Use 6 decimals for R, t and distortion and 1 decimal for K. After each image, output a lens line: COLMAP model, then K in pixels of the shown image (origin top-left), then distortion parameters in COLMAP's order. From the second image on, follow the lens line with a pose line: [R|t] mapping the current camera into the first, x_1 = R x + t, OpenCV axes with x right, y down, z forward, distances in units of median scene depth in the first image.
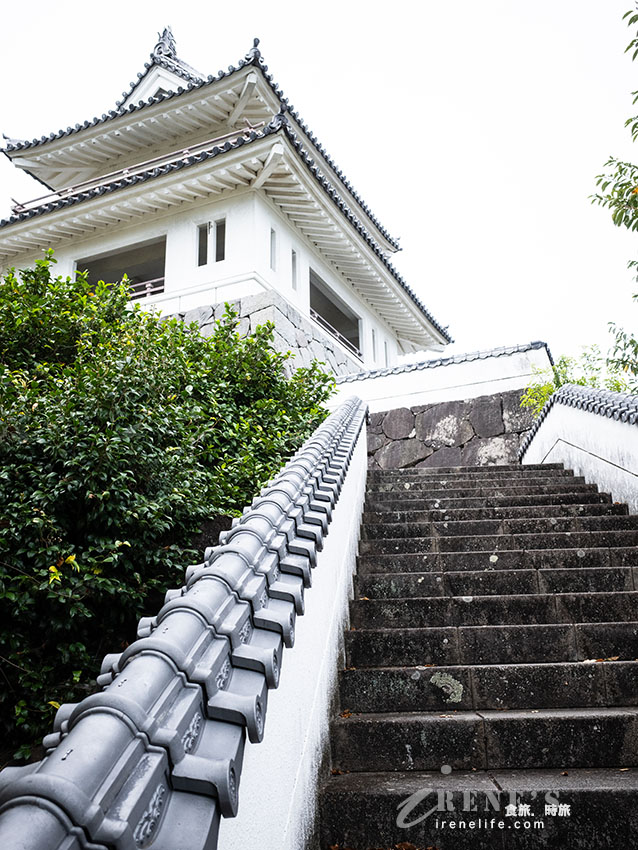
lens RADIAL K [[790.1, 0, 321.7], [0, 790.1, 422.0], [0, 0, 1]] dist [-0.043736, 0.017885]
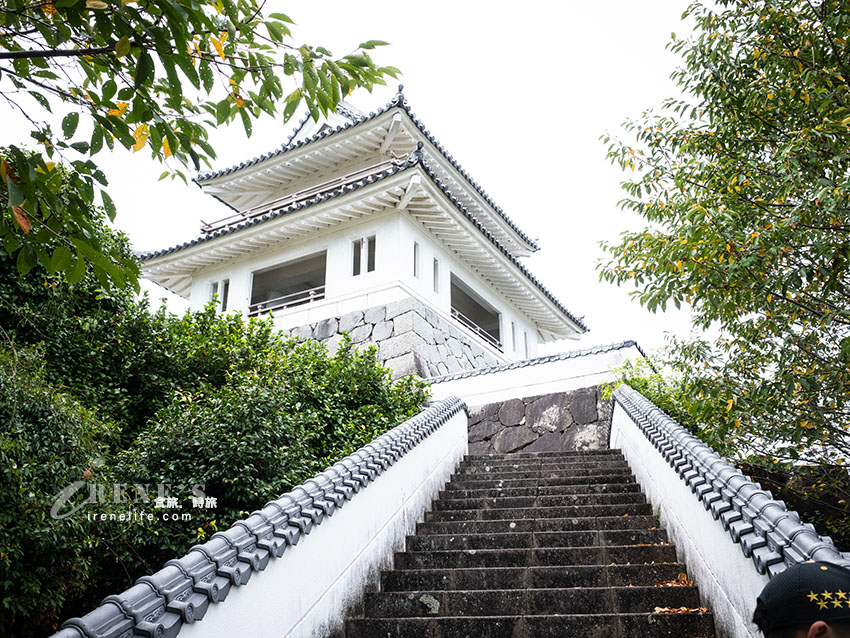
lens RADIAL K [[752.2, 0, 426.4], [0, 752.2, 321.1], [0, 0, 1]] dist [-0.048786, 0.032850]
pose [[0.995899, -0.021193, -0.087955, 0.077433], [0.012041, 0.994576, -0.103316, -0.020426], [0.089667, 0.101833, 0.990752, -0.147784]]
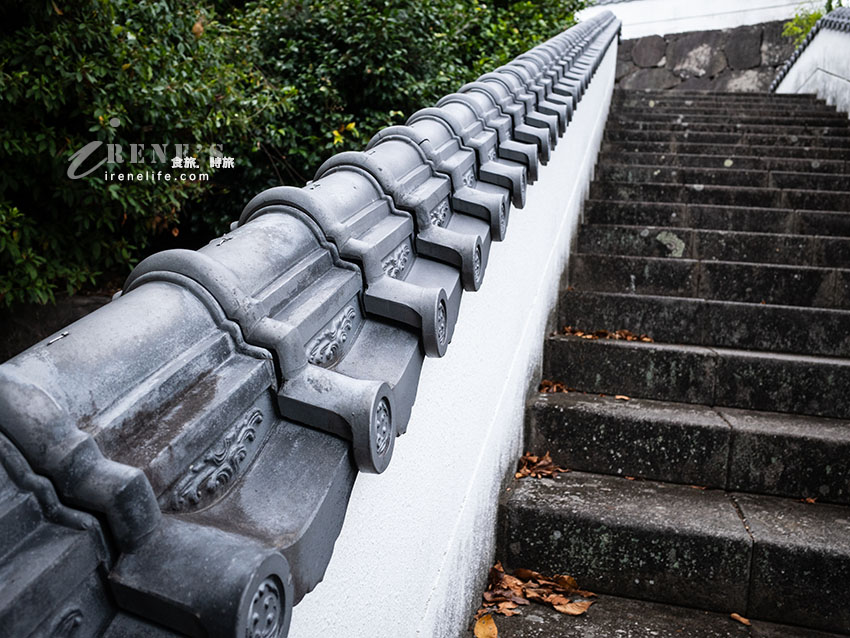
lens RADIAL K [[767.8, 0, 420.8], [0, 767.8, 322.5], [0, 0, 1]] dist [-0.049755, 0.046697]
pose [[0.983461, 0.104786, -0.147733, -0.006892], [-0.050671, 0.942261, 0.331024, 0.023026], [0.173890, -0.318063, 0.931986, -0.042611]]
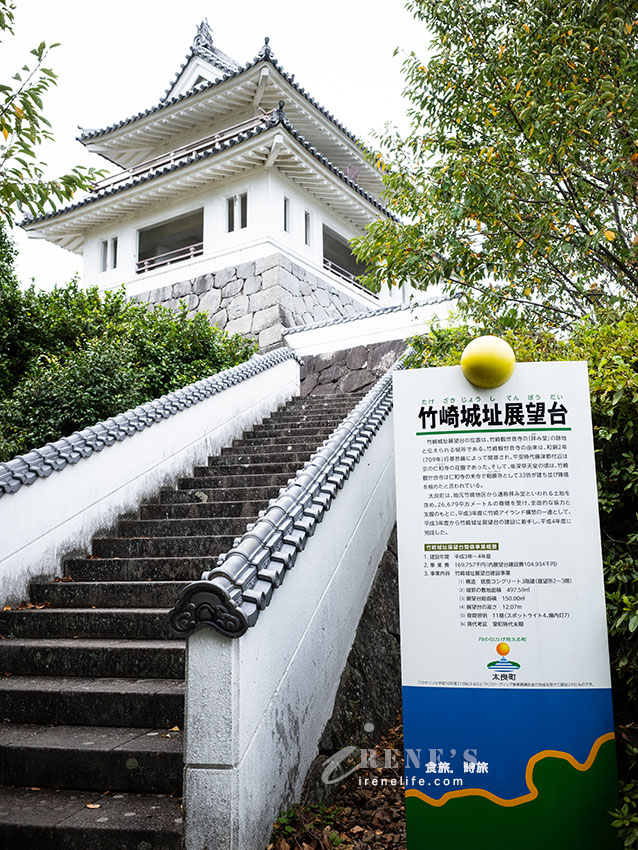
lens RADIAL K [[752.2, 0, 319.0], [0, 752.2, 425.0], [0, 0, 1]] dist [-0.048786, 0.032850]
pose [[0.991357, -0.021278, -0.129454, 0.213592], [0.036175, 0.992841, 0.113837, -0.034831], [0.126105, -0.117536, 0.985029, -0.314264]]
